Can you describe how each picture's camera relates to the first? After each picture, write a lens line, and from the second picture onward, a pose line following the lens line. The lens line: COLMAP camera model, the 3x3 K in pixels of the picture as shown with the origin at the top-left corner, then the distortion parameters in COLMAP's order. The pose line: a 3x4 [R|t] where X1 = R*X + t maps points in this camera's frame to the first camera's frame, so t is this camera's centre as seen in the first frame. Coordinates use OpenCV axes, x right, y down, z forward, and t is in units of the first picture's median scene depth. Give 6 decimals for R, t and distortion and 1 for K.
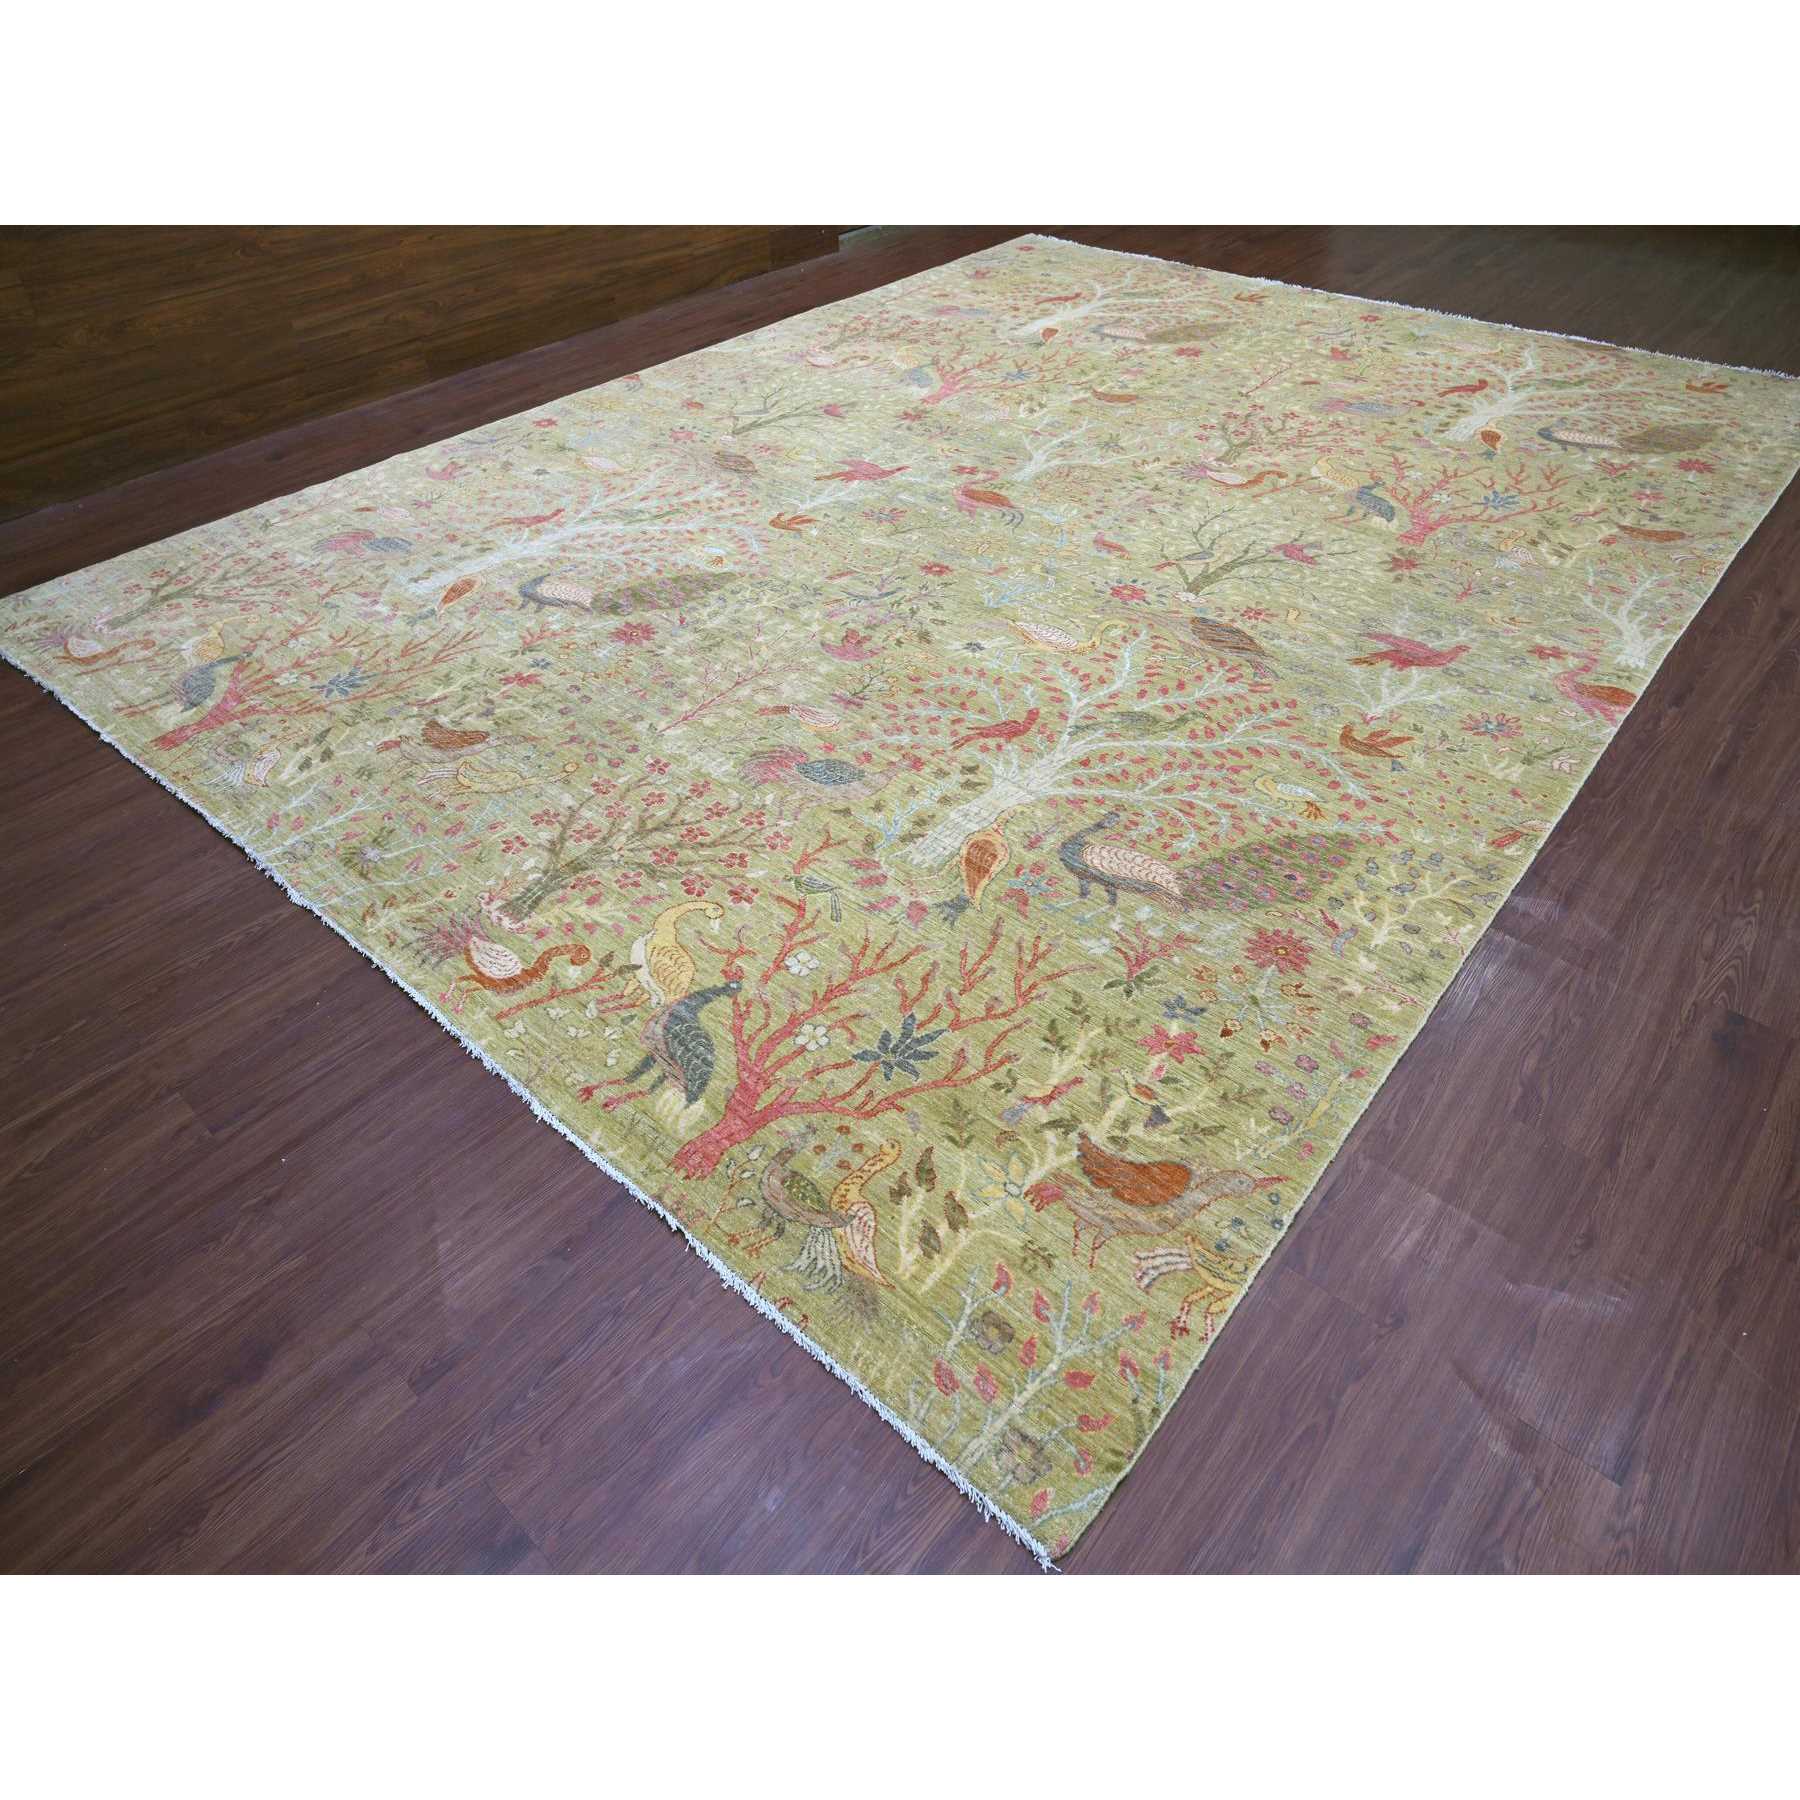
lens RADIAL K [[1120.5, 0, 896.2], [0, 1120.5, 940.6], [0, 0, 1]] dist [-0.008502, 0.003021]
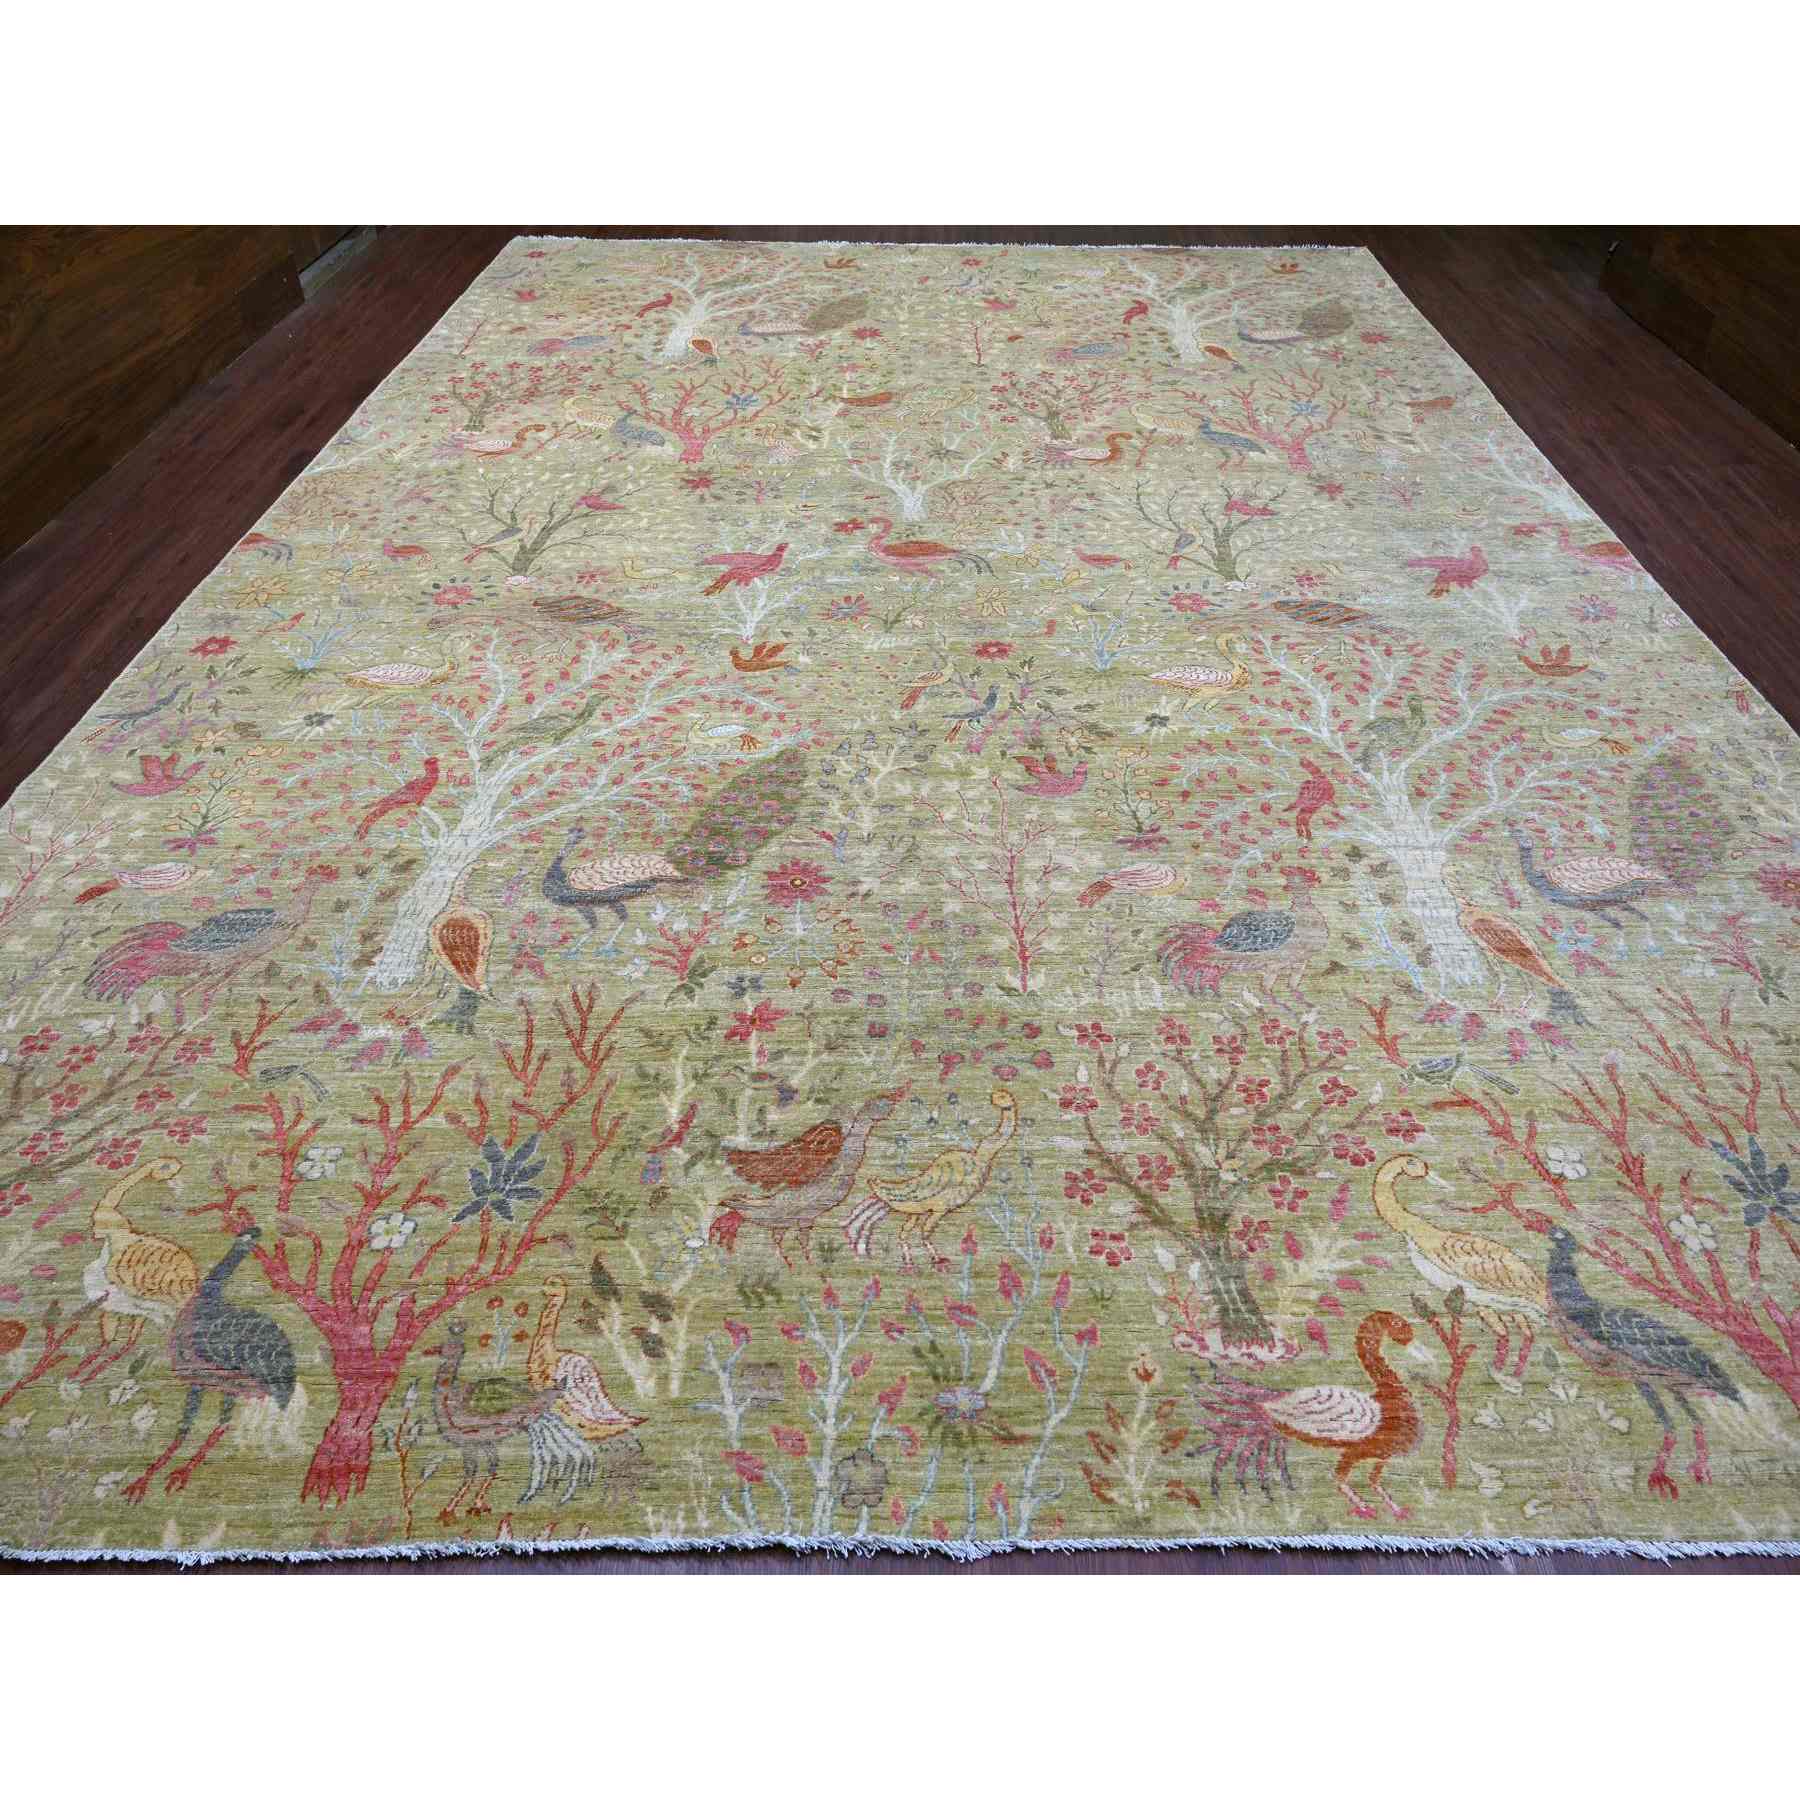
lens RADIAL K [[1158.3, 0, 900.0], [0, 1158.3, 900.0], [0, 0, 1]] dist [-0.007881, 0.000905]
pose [[0.753595, -0.441192, 0.487283, -0.344447], [0.443909, 0.888300, 0.117761, -0.204880], [-0.484809, 0.127565, 0.865268, 0.225850]]
